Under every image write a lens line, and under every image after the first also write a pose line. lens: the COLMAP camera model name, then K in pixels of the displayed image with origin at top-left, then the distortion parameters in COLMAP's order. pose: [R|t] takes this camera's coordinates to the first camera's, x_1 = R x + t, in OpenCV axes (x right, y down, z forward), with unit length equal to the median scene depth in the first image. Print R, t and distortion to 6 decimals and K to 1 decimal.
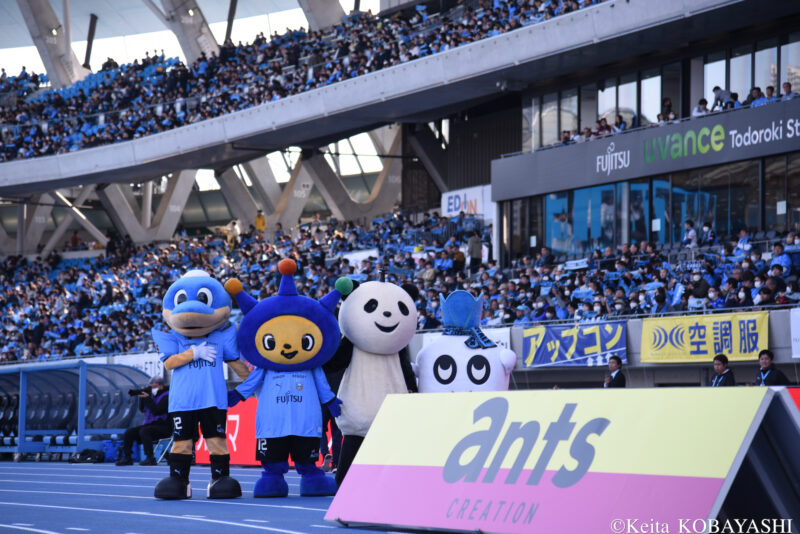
lens RADIAL K [[2763.9, 0, 400.0], [0, 2763.9, 267.0], [0, 0, 1]] dist [-0.003996, -0.049522]
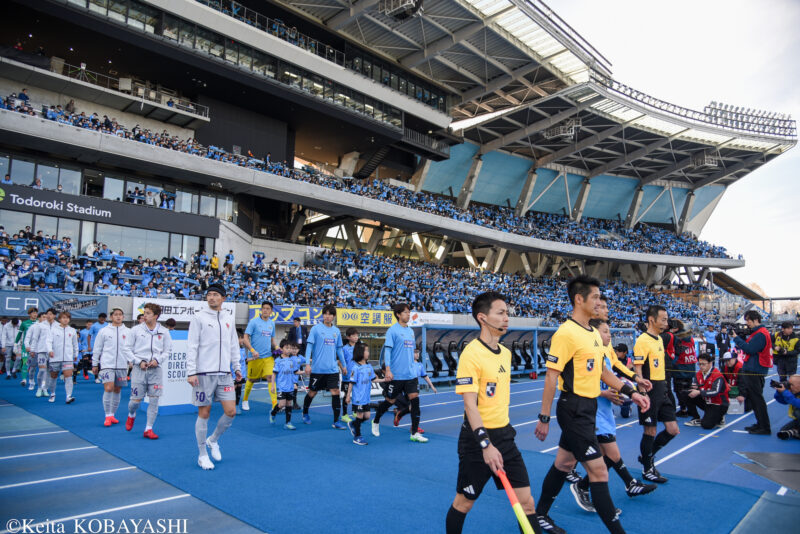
lens RADIAL K [[524.8, 0, 400.0], [0, 524.8, 267.0], [0, 0, 1]] dist [-0.000529, -0.000114]
pose [[-0.364974, 0.110467, 0.924441, -0.390399], [-0.062803, 0.987753, -0.142828, 0.045743], [-0.928897, -0.110186, -0.353567, 1.075864]]
